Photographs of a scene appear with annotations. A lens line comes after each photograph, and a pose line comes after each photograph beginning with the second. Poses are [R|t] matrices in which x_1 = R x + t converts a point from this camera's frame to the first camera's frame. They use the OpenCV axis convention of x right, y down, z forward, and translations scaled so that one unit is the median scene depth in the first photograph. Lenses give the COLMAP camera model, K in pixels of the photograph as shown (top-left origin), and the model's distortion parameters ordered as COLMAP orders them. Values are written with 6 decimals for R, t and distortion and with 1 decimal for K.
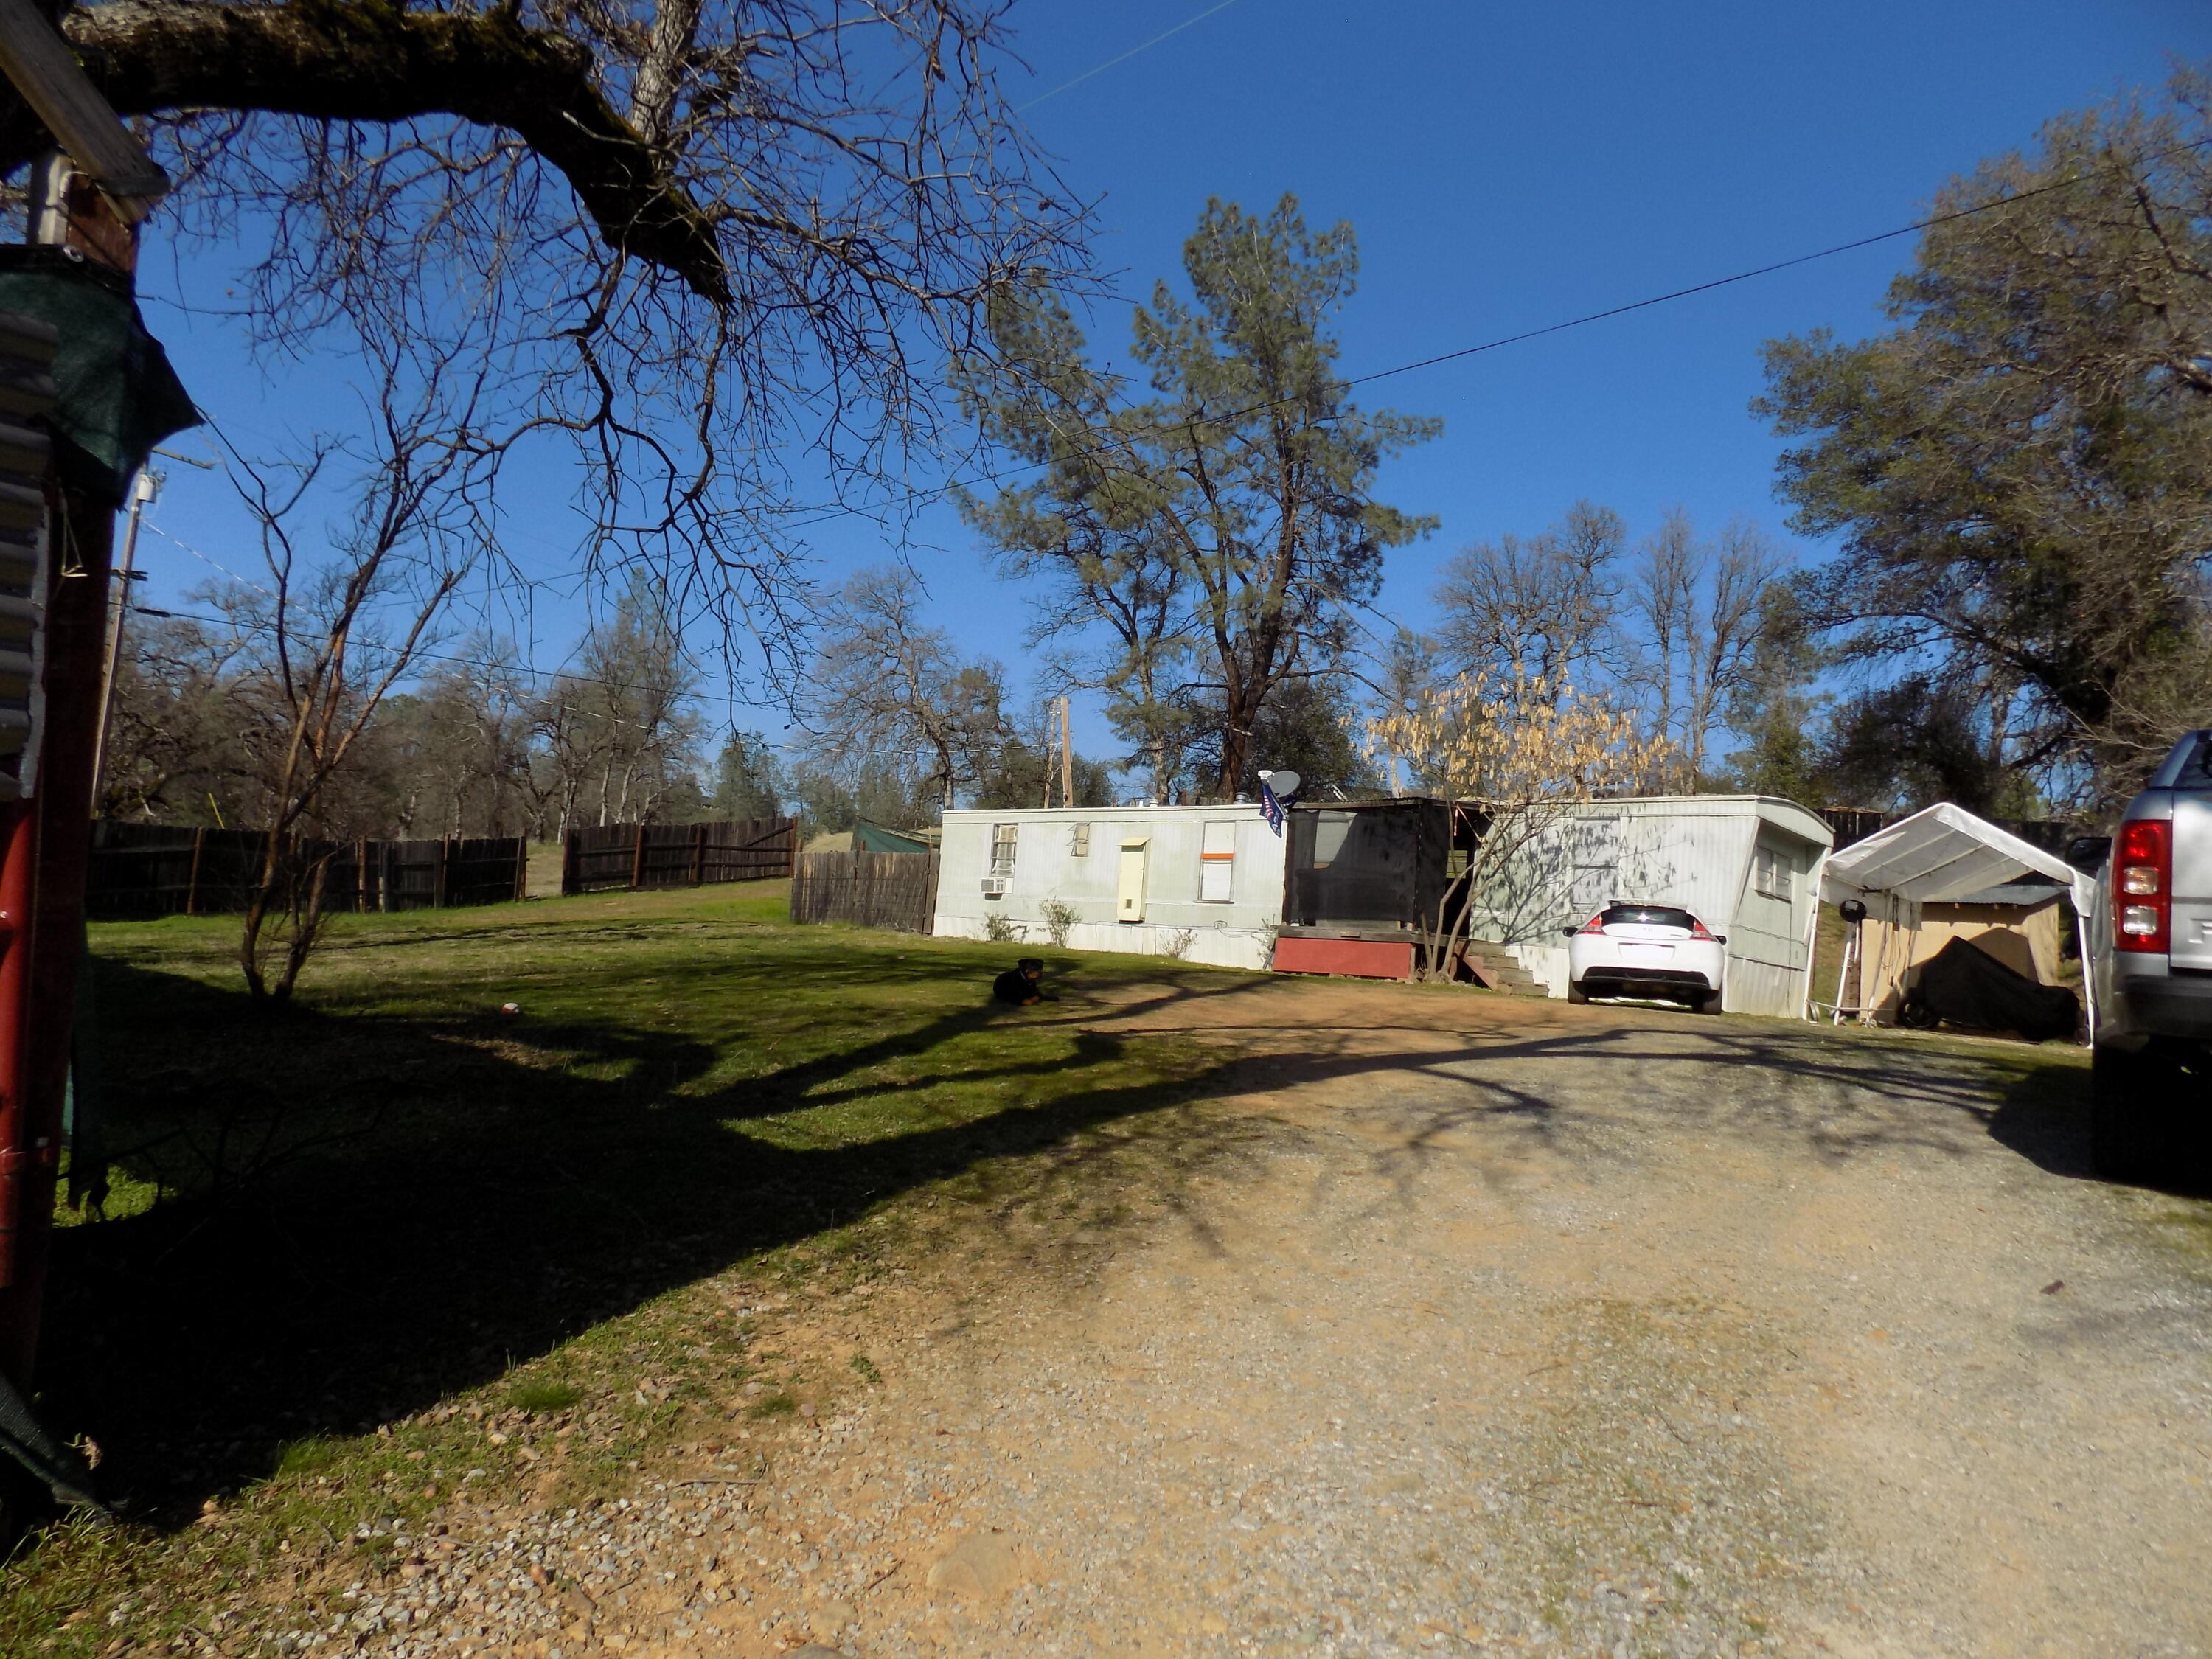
lens RADIAL K [[1501.2, 0, 1116.6], [0, 1501.2, 821.3], [0, 0, 1]] dist [-0.070589, 0.070872]
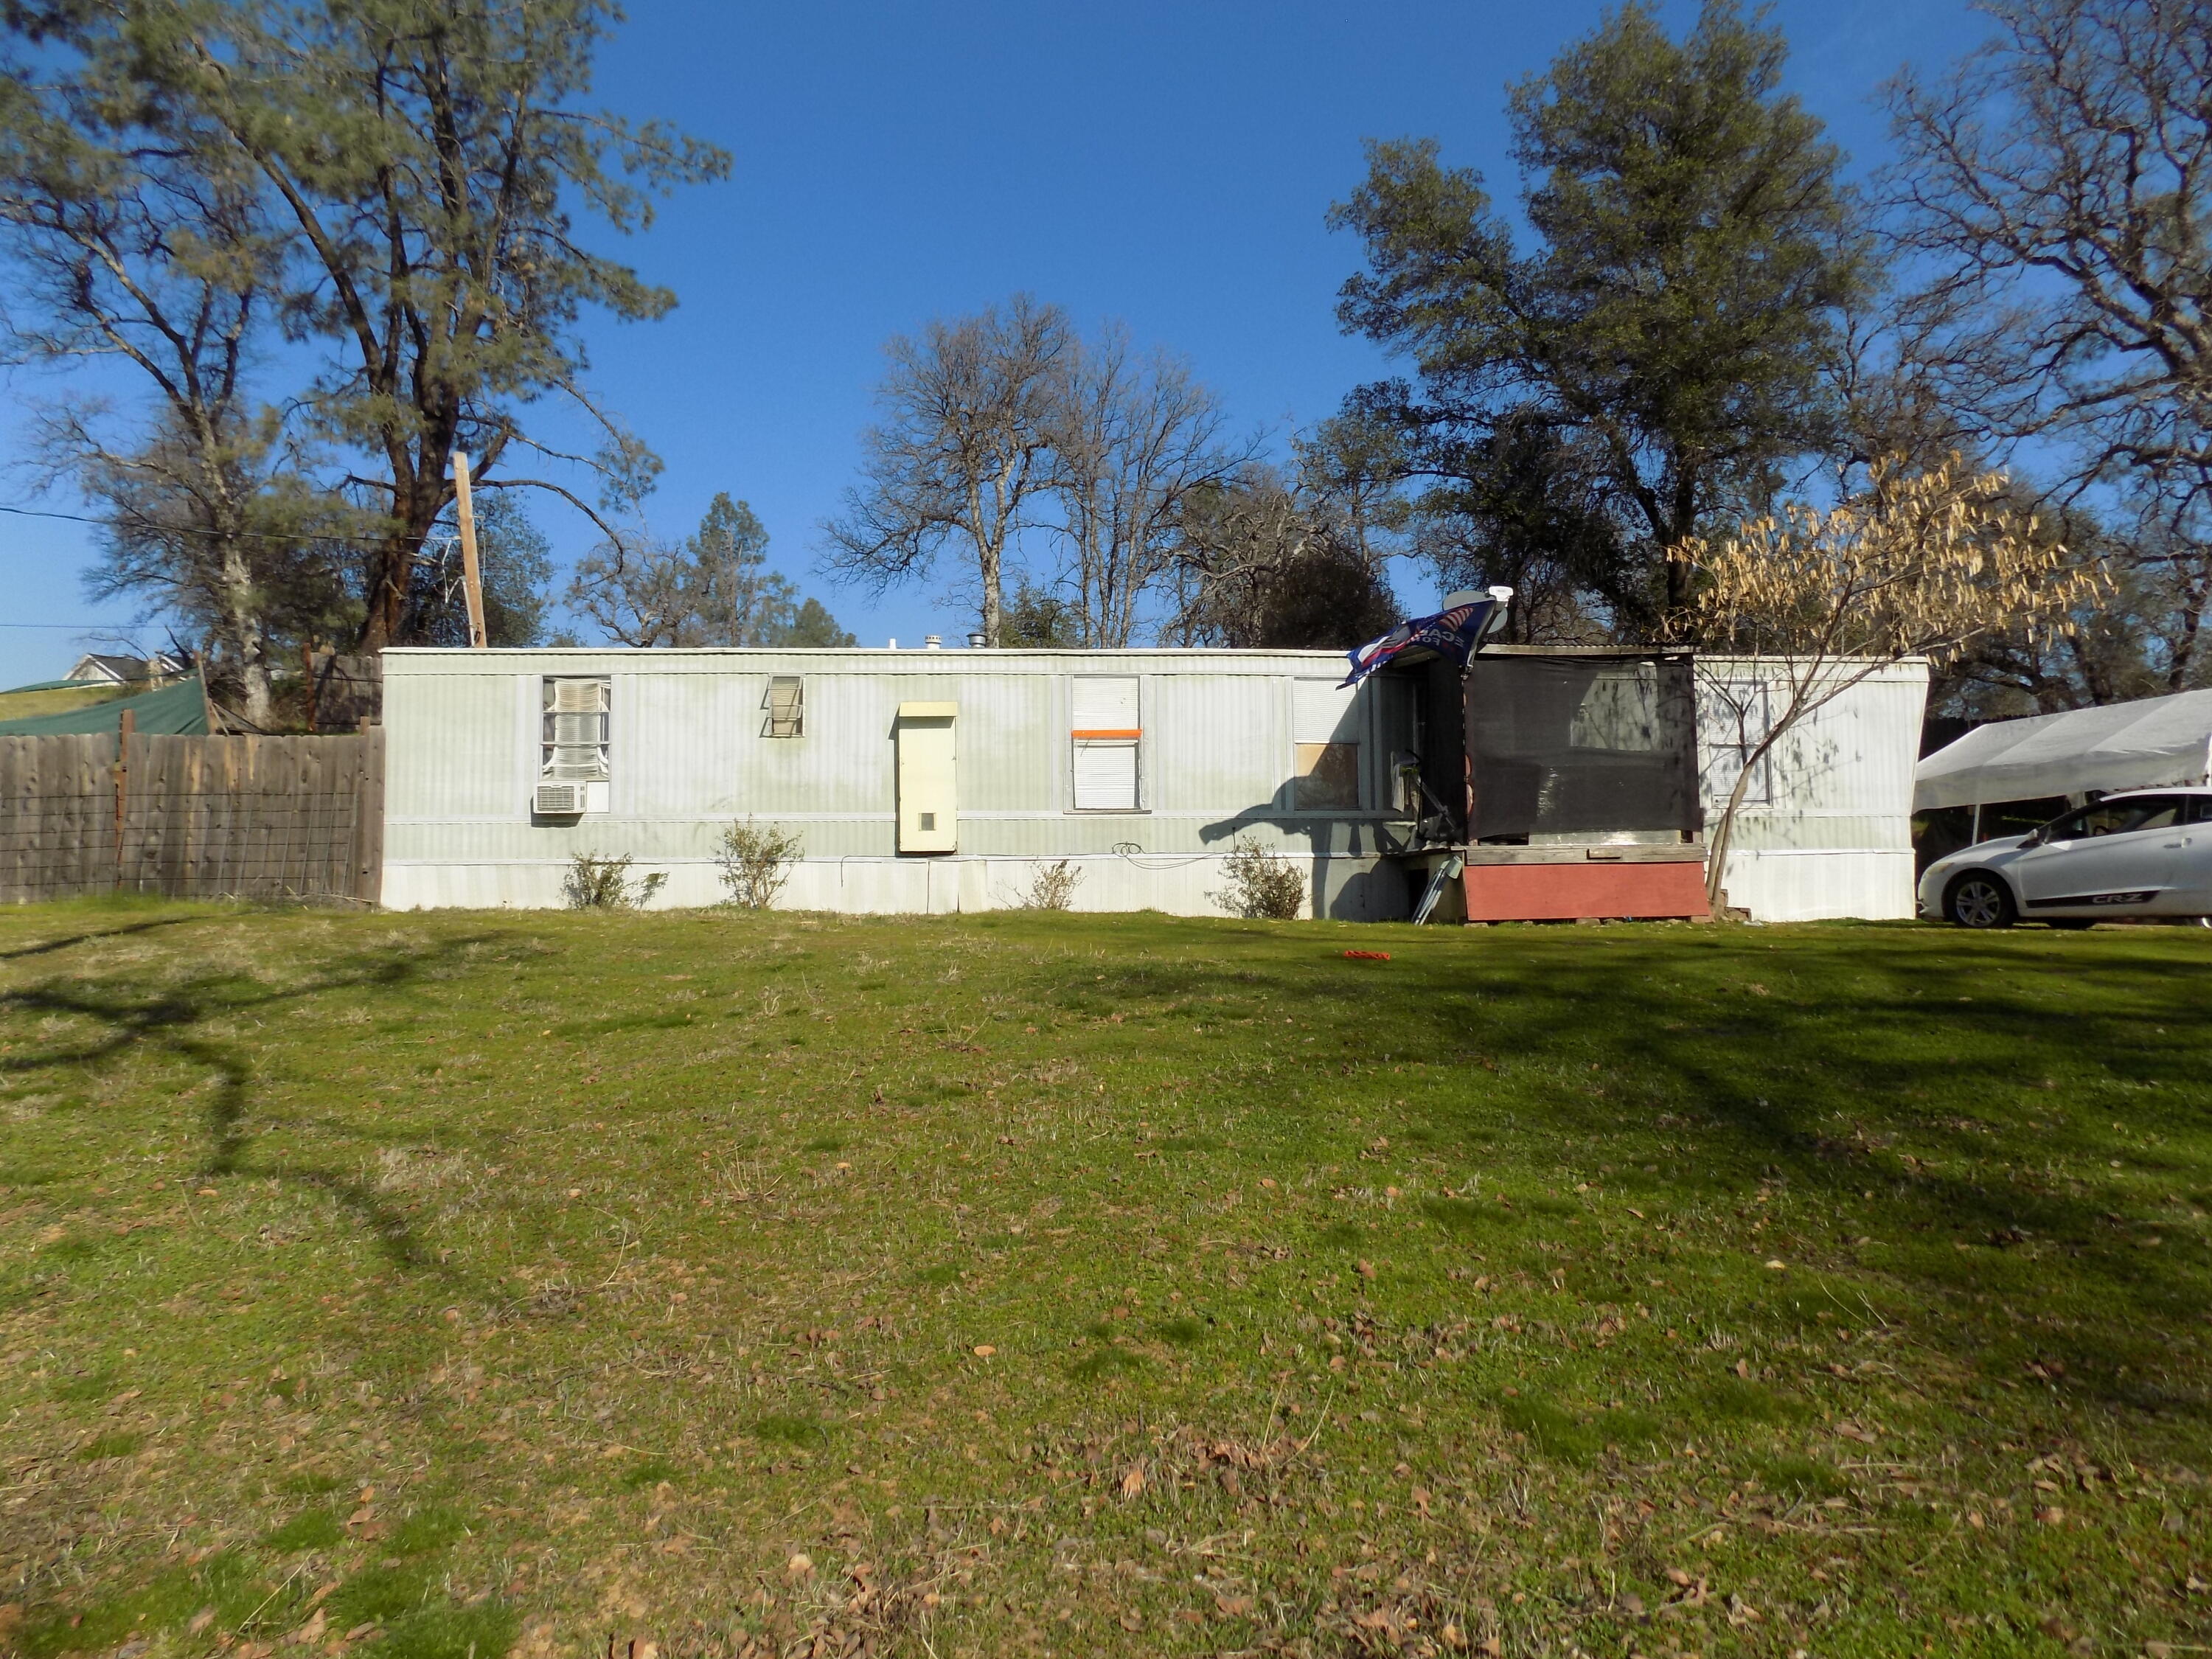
lens RADIAL K [[1501.2, 0, 1116.6], [0, 1501.2, 821.3], [0, 0, 1]] dist [-0.070589, 0.070872]
pose [[0.680149, -0.046564, 0.731593, -0.323762], [-0.008253, 0.997431, 0.071157, 0.013217], [-0.733027, -0.054436, 0.678018, 0.524203]]
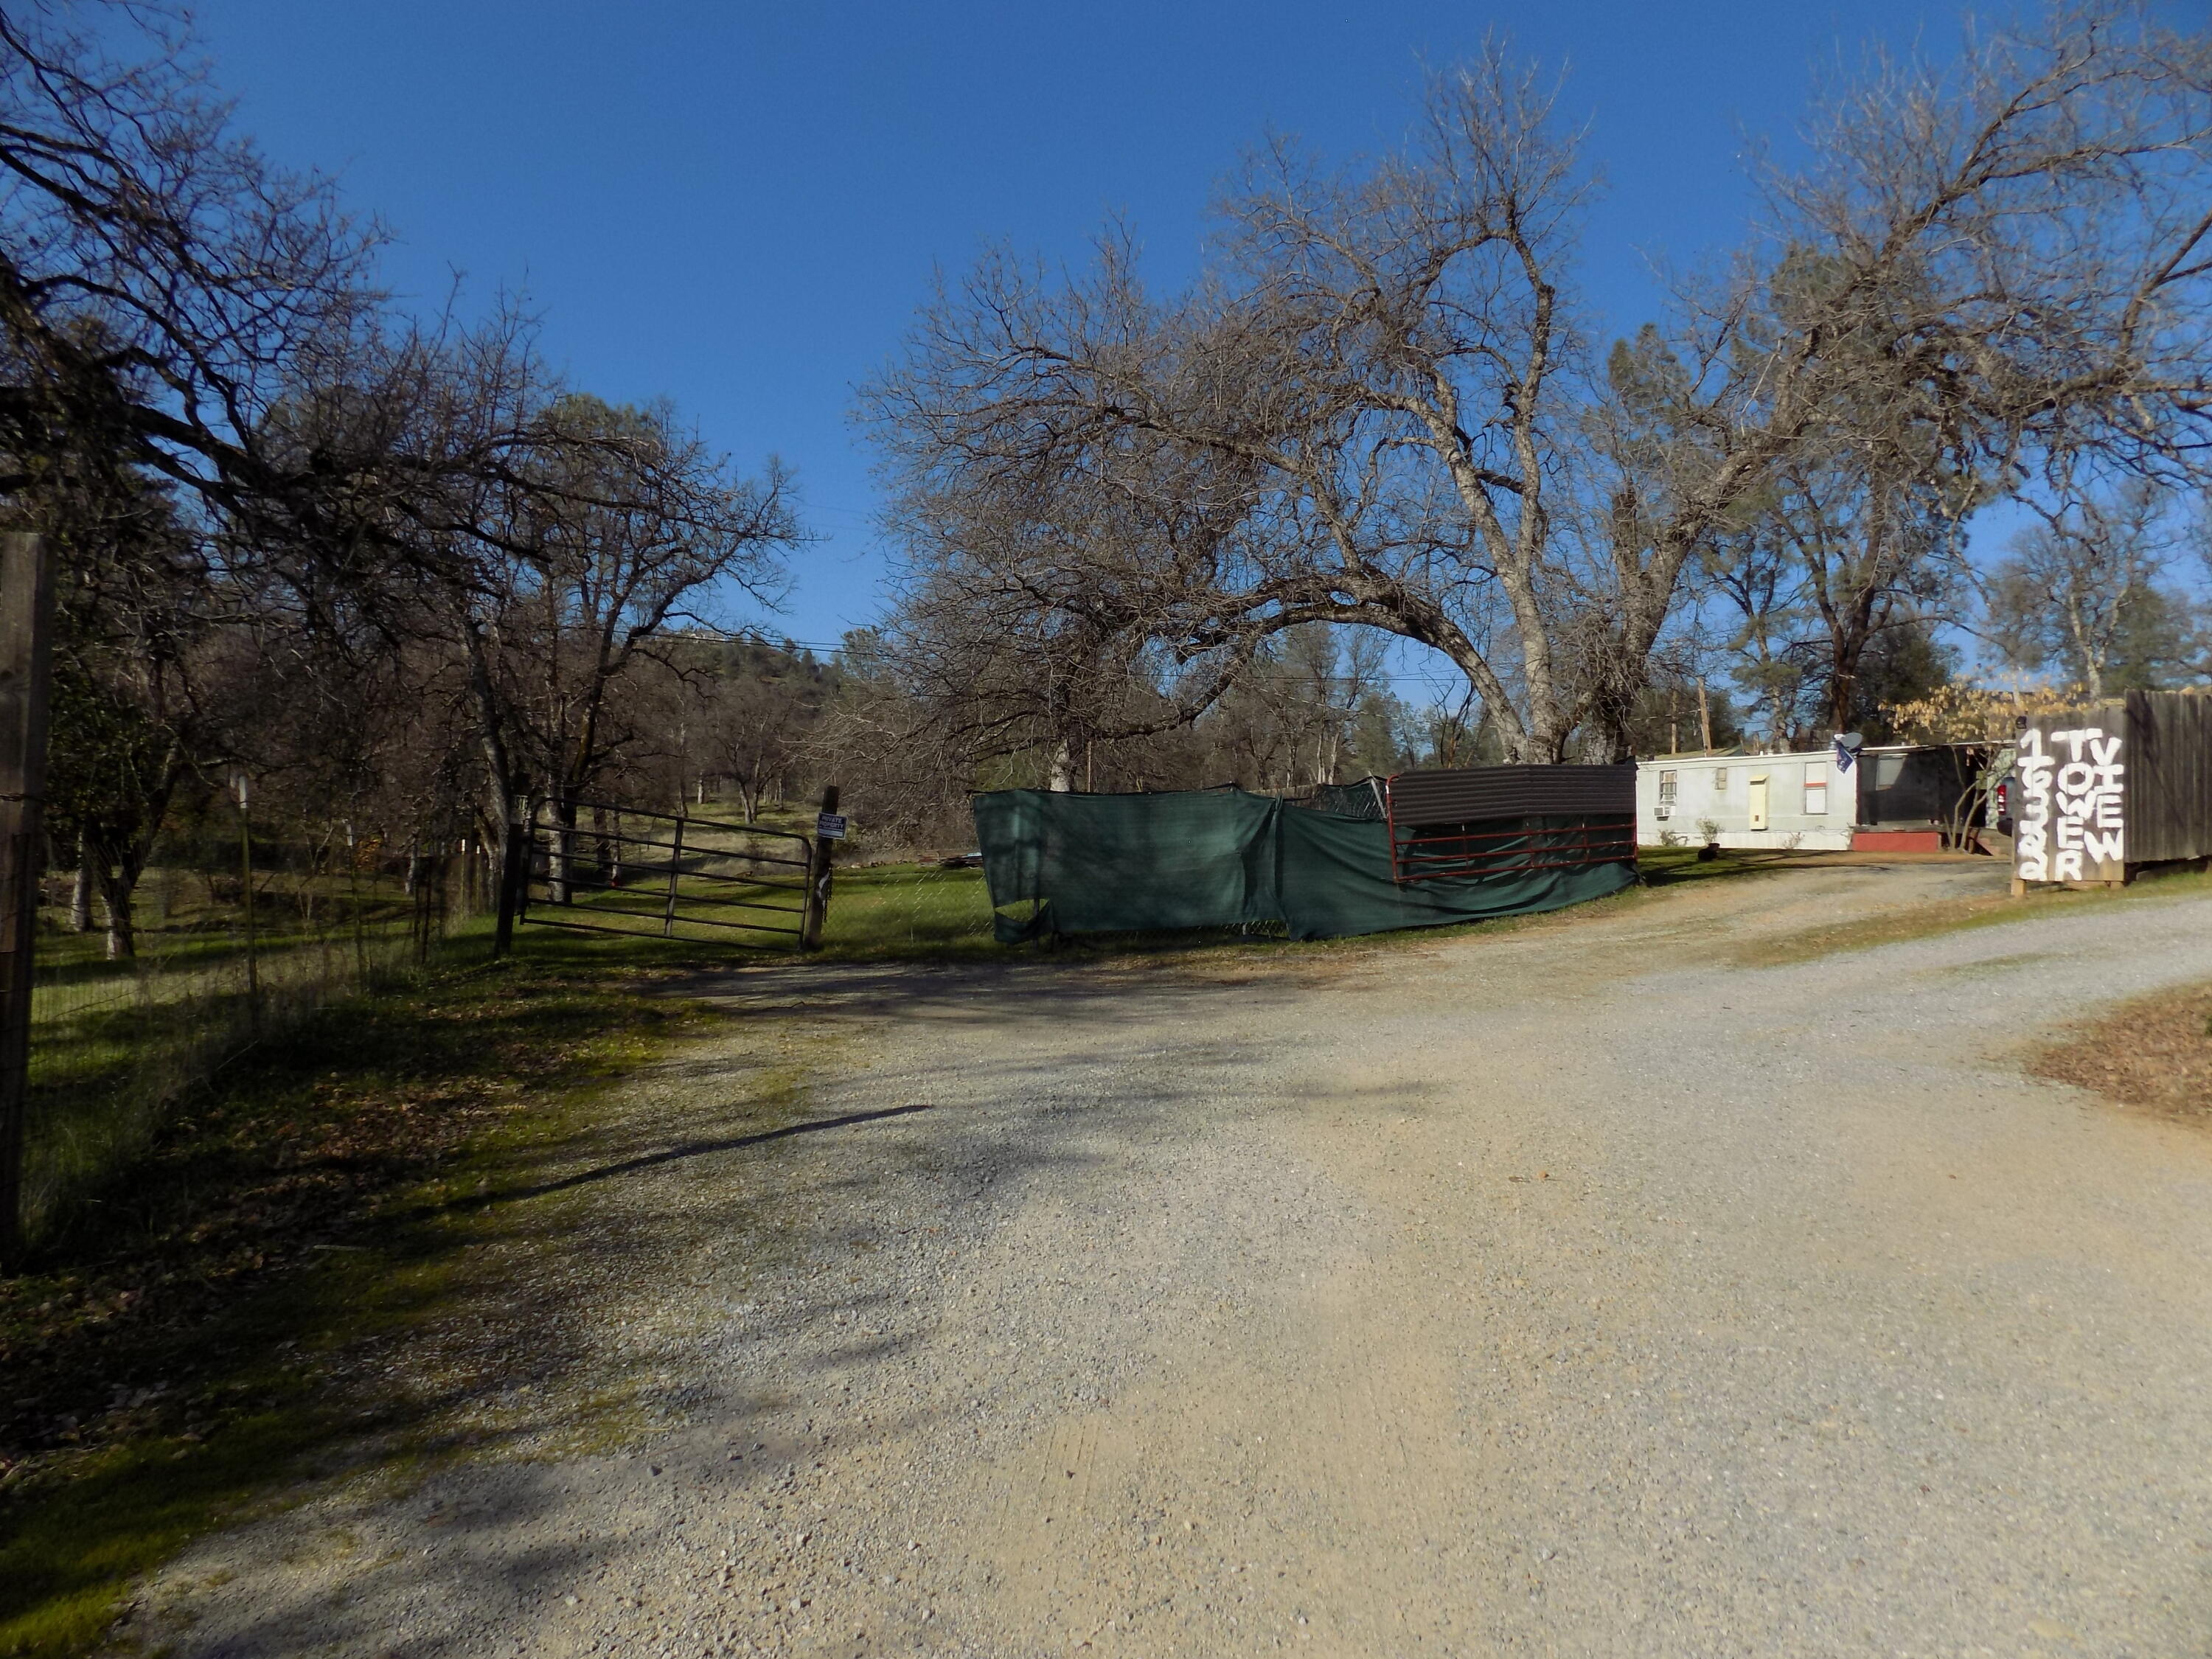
lens RADIAL K [[1501.2, 0, 1116.6], [0, 1501.2, 821.3], [0, 0, 1]] dist [-0.070589, 0.070872]
pose [[0.919445, -0.055661, -0.389260, -0.002806], [0.073113, 0.996868, 0.030151, -0.034229], [0.386362, -0.056183, 0.920635, -0.628716]]
